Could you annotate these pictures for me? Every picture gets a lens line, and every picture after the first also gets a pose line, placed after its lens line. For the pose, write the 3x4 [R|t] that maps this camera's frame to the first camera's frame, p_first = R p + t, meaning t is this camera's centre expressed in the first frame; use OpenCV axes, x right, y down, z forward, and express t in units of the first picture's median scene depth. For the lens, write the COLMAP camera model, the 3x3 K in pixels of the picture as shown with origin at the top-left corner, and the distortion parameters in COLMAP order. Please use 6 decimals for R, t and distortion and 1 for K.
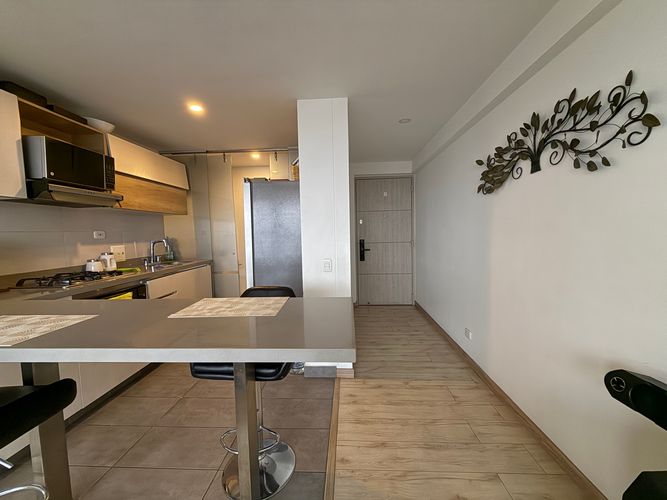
lens RADIAL K [[265.1, 0, 336.2], [0, 265.1, 249.3], [0, 0, 1]] dist [-0.000250, 0.000298]
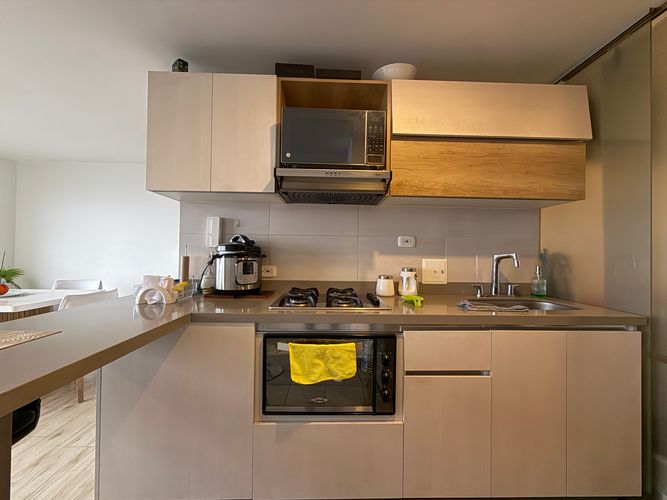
lens RADIAL K [[265.1, 0, 334.6], [0, 265.1, 250.0], [0, 0, 1]] dist [-0.000250, 0.000298]
pose [[0.063922, 0.014007, -0.997857, -0.257662], [-0.084134, 0.996417, 0.008598, -0.027519], [0.994402, 0.083404, 0.064871, 0.941625]]
